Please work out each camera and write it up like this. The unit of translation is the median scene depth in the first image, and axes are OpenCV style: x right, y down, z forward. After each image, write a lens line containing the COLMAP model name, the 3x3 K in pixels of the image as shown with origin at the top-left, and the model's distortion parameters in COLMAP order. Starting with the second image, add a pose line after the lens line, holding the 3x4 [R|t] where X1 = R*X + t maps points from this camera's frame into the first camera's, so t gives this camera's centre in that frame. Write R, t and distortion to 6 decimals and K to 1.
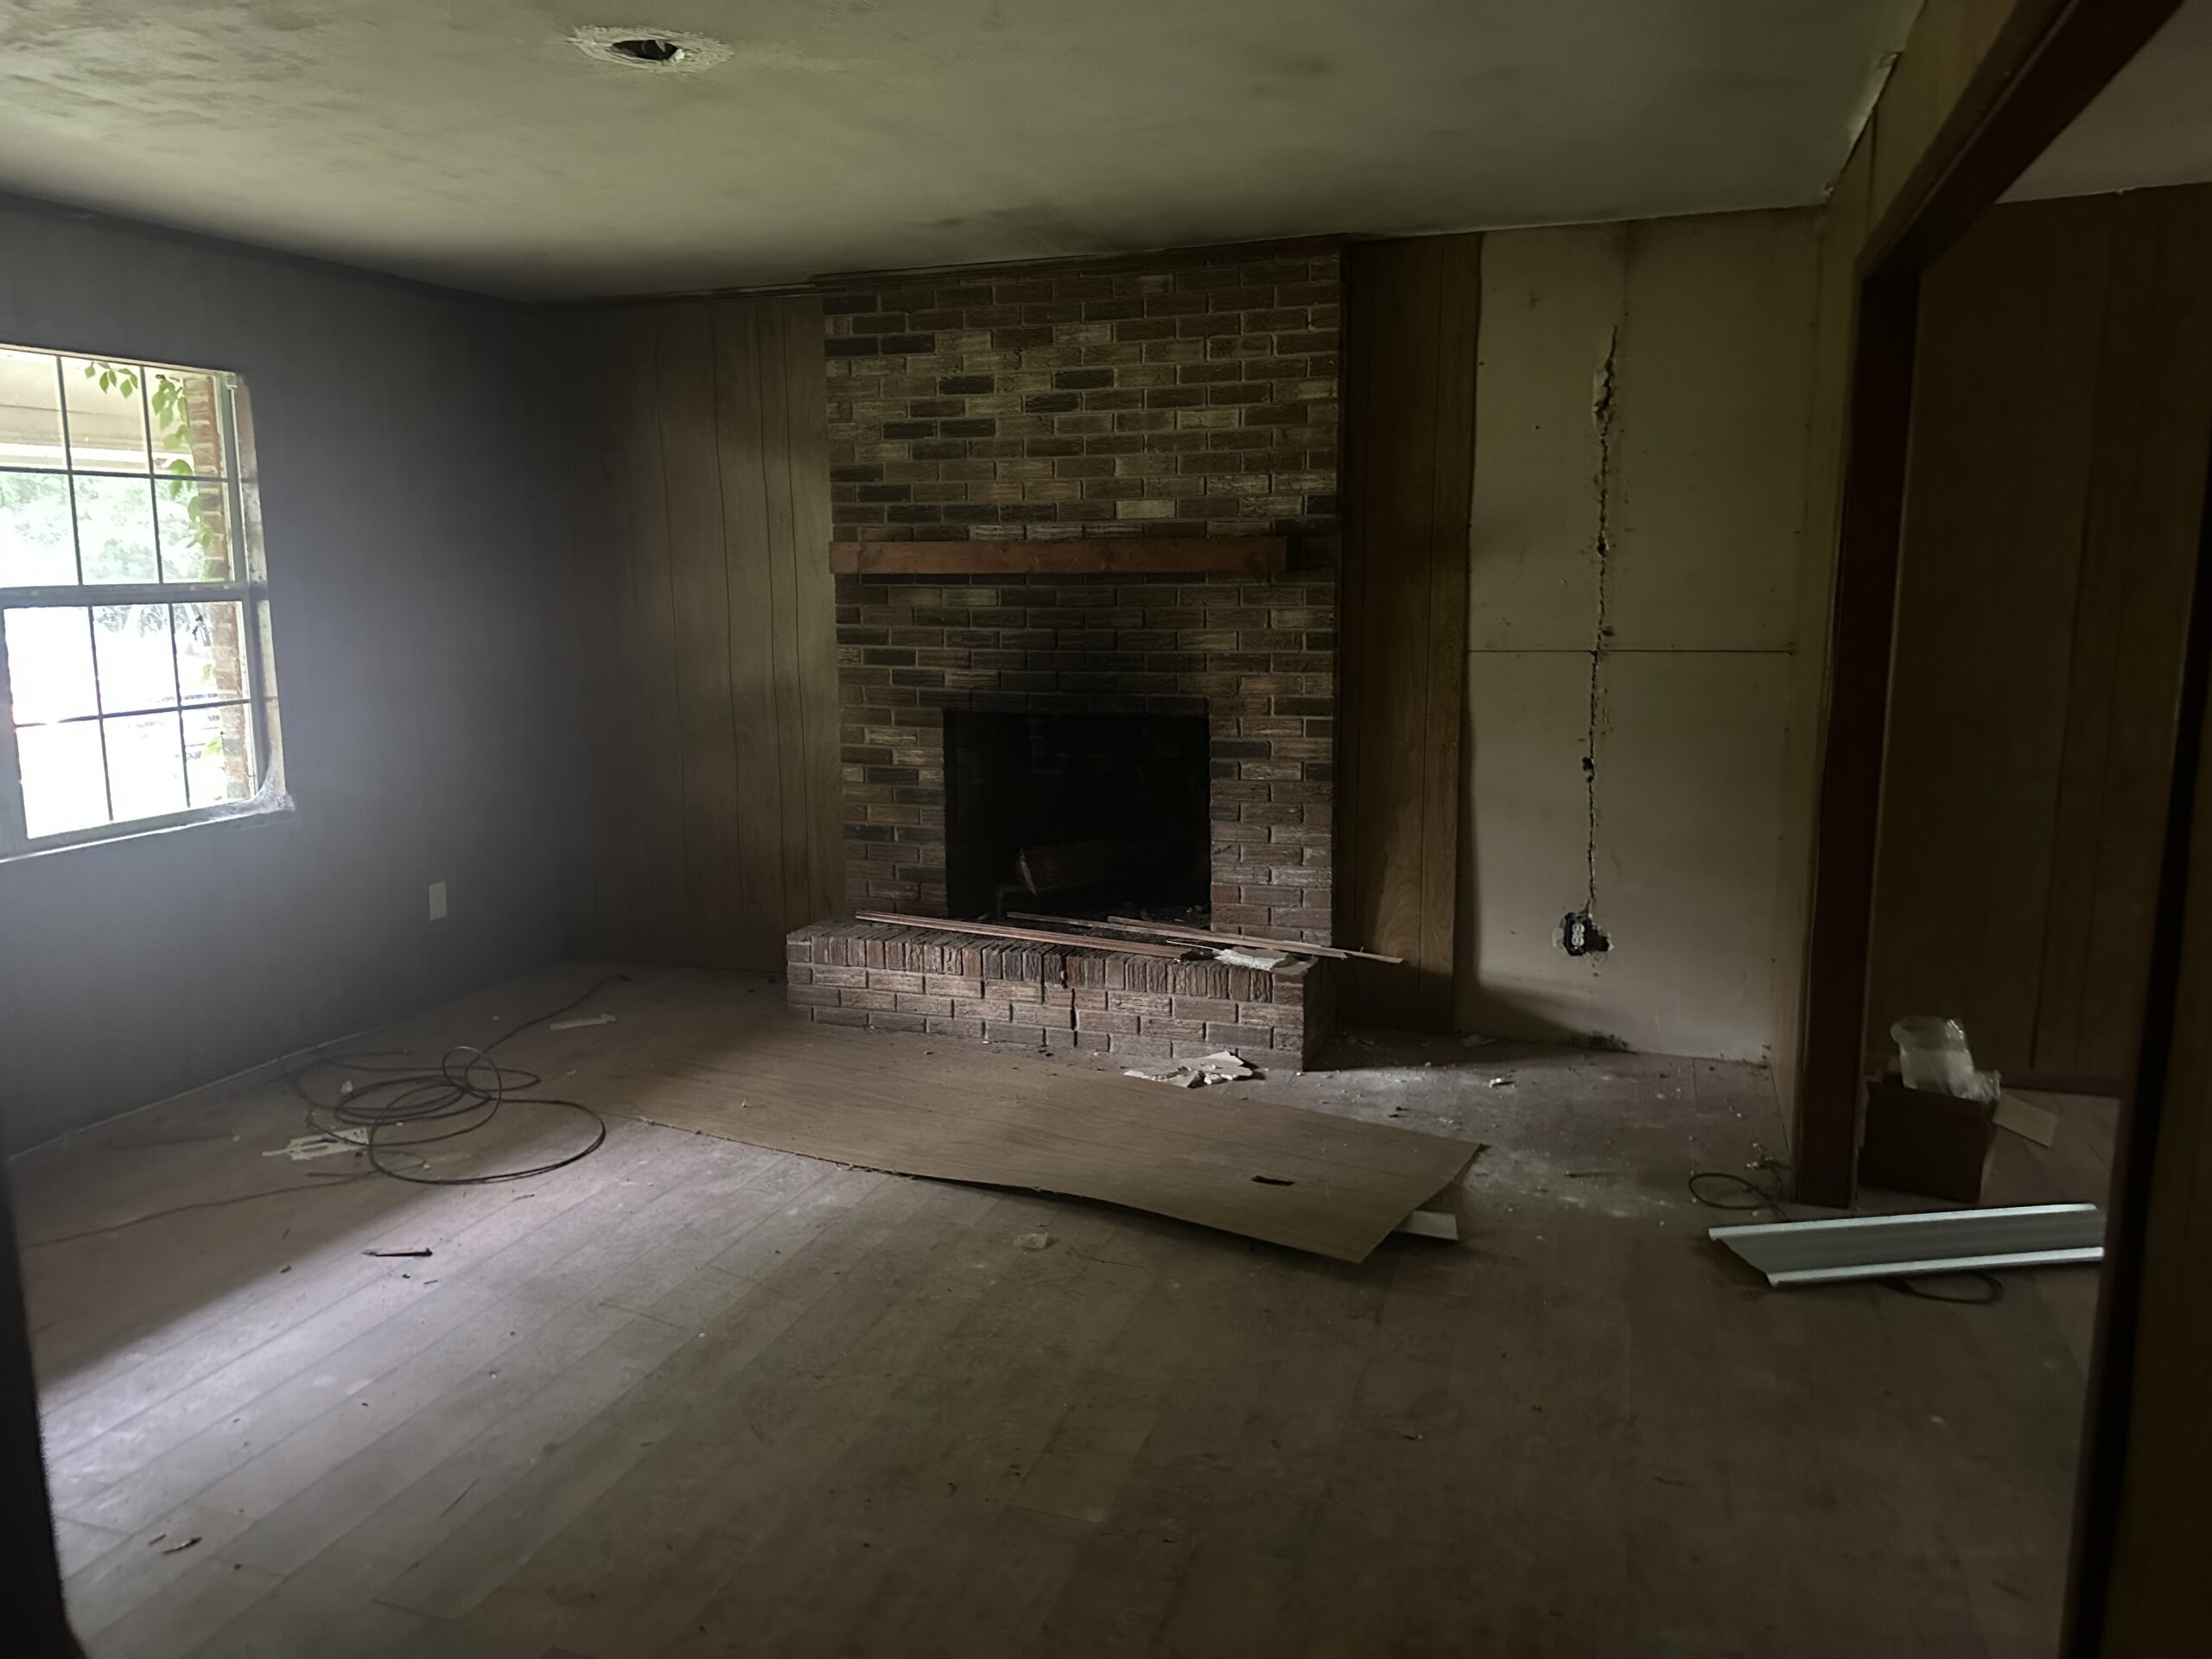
lens RADIAL K [[1501.1, 0, 1137.8], [0, 1501.1, 793.3], [0, 0, 1]] dist [0.233936, -0.330819]
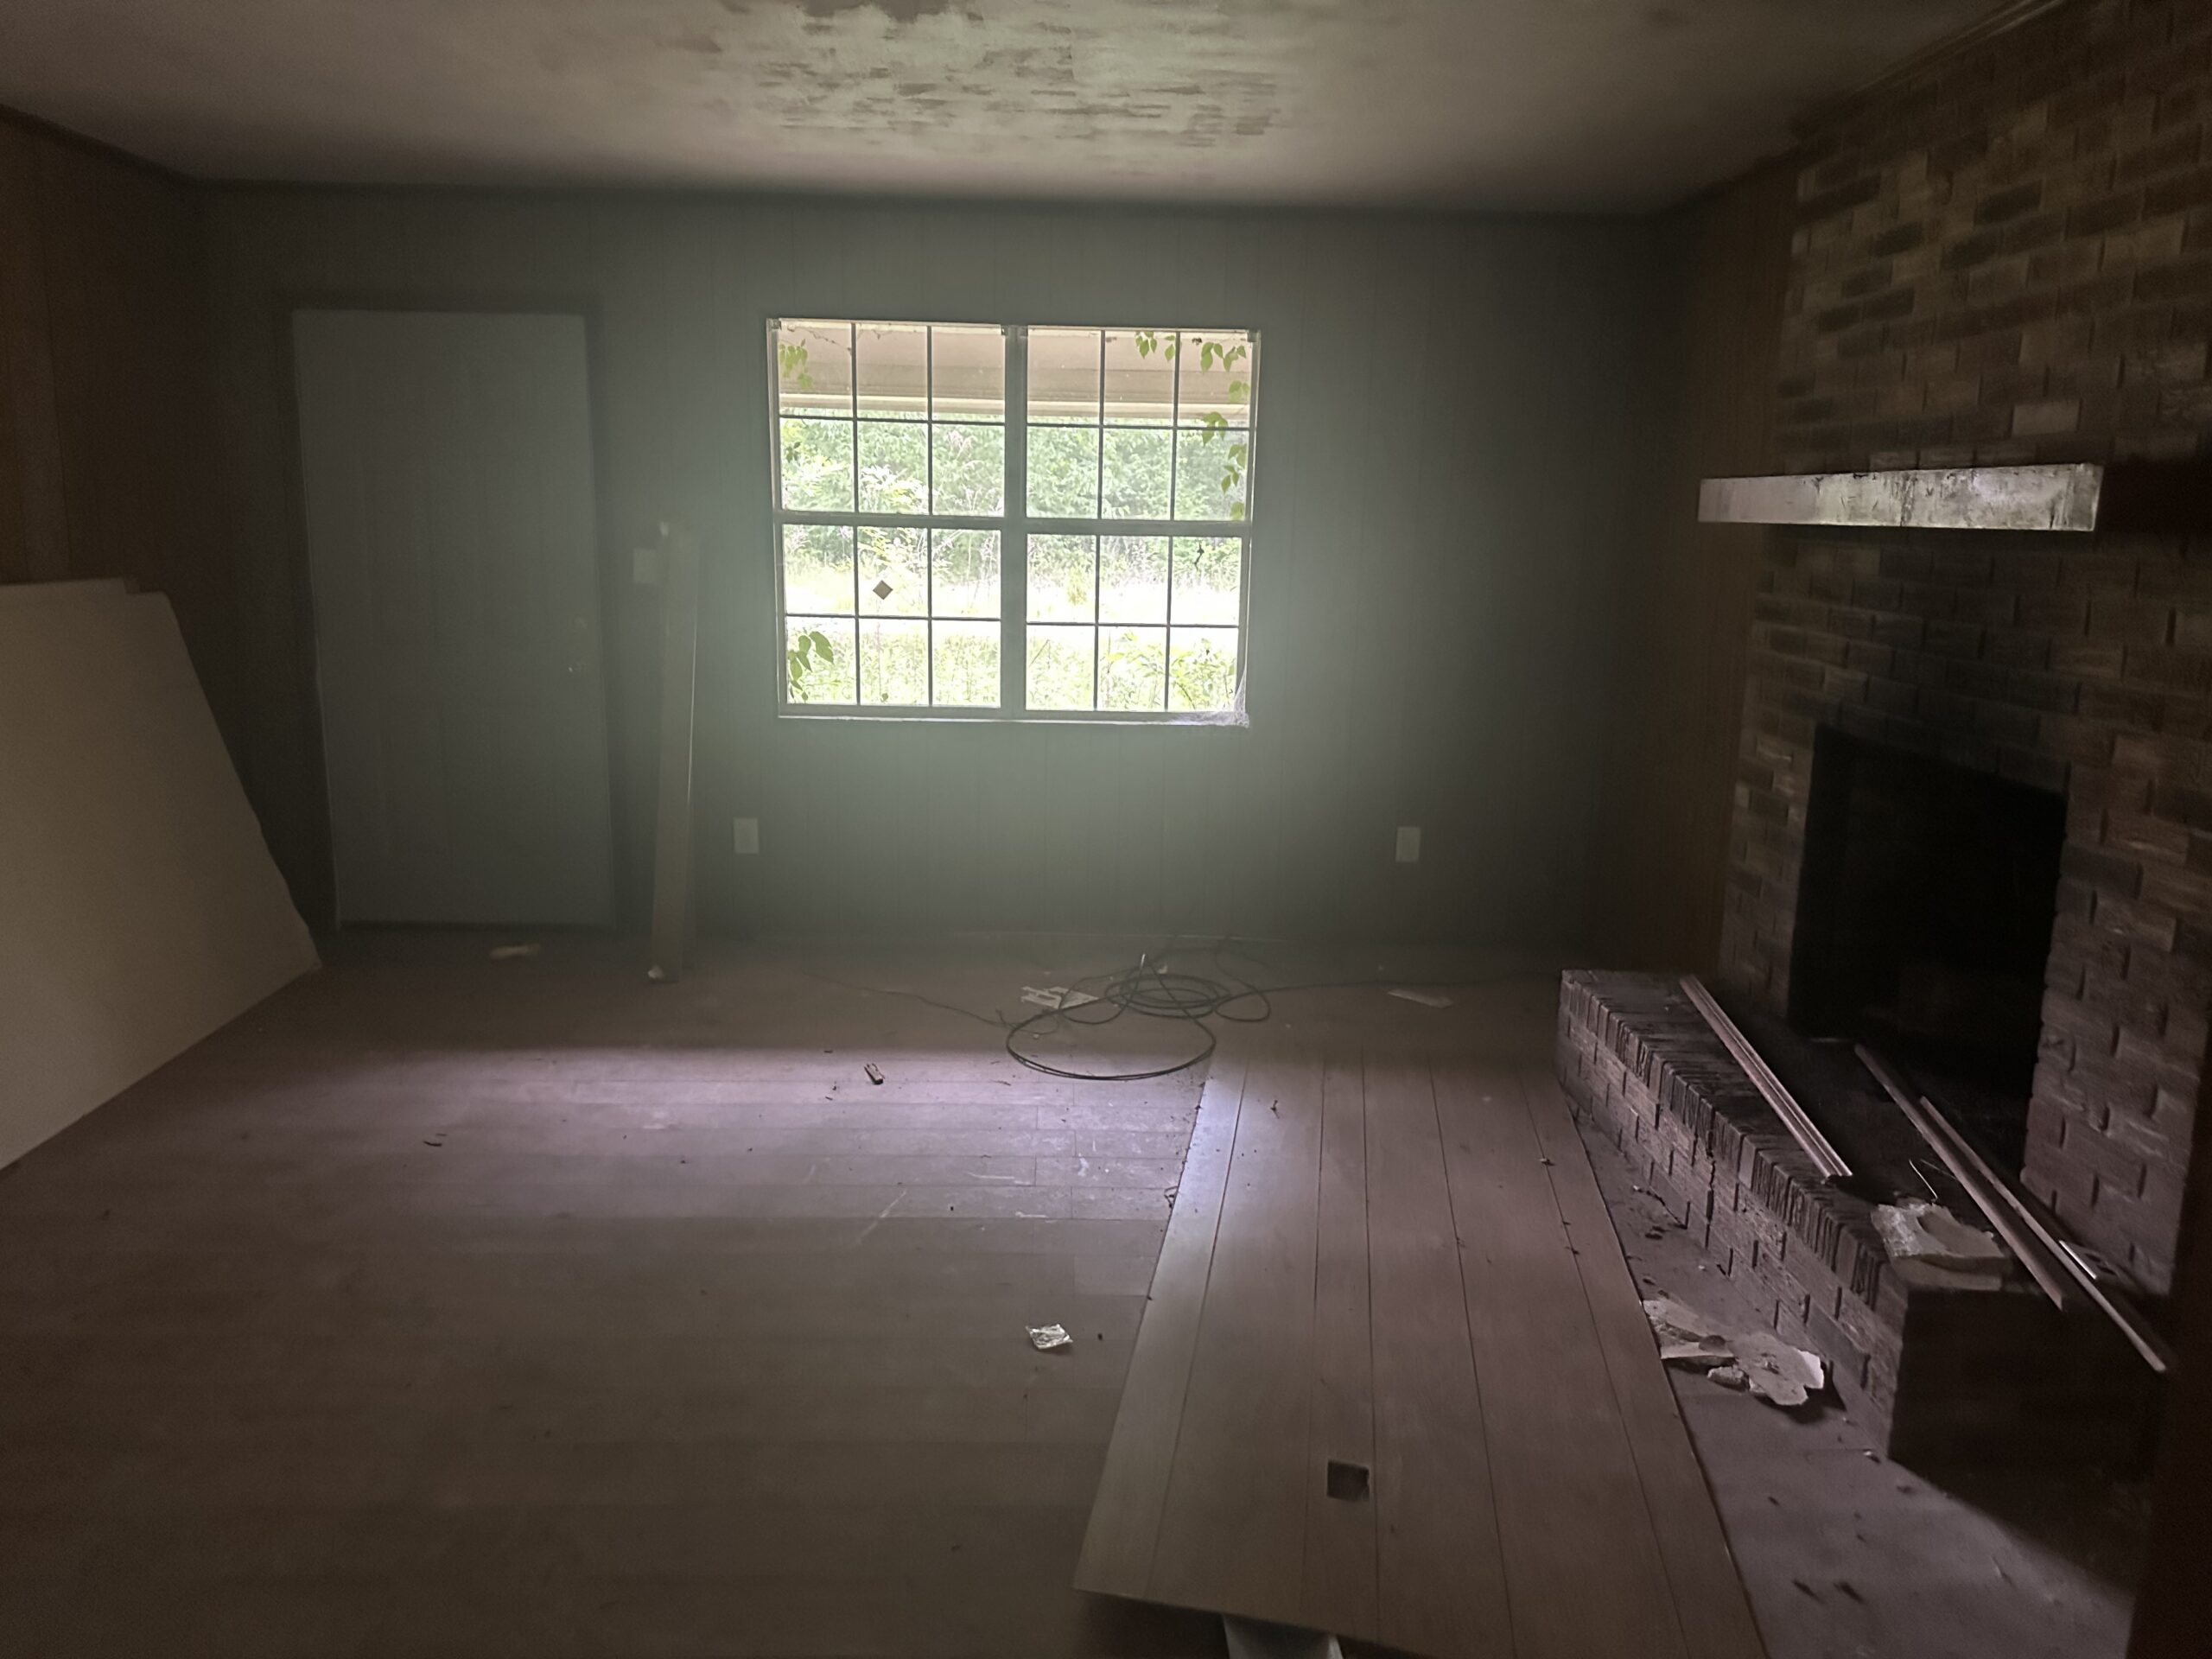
lens RADIAL K [[1586.7, 0, 1106.0], [0, 1586.7, 802.9], [0, 0, 1]] dist [0.006030, -0.004714]
pose [[0.351467, 0.186948, -0.917345, 0.457931], [-0.158528, 0.977594, 0.138489, -0.074679], [0.922681, 0.096751, 0.373228, 0.472757]]
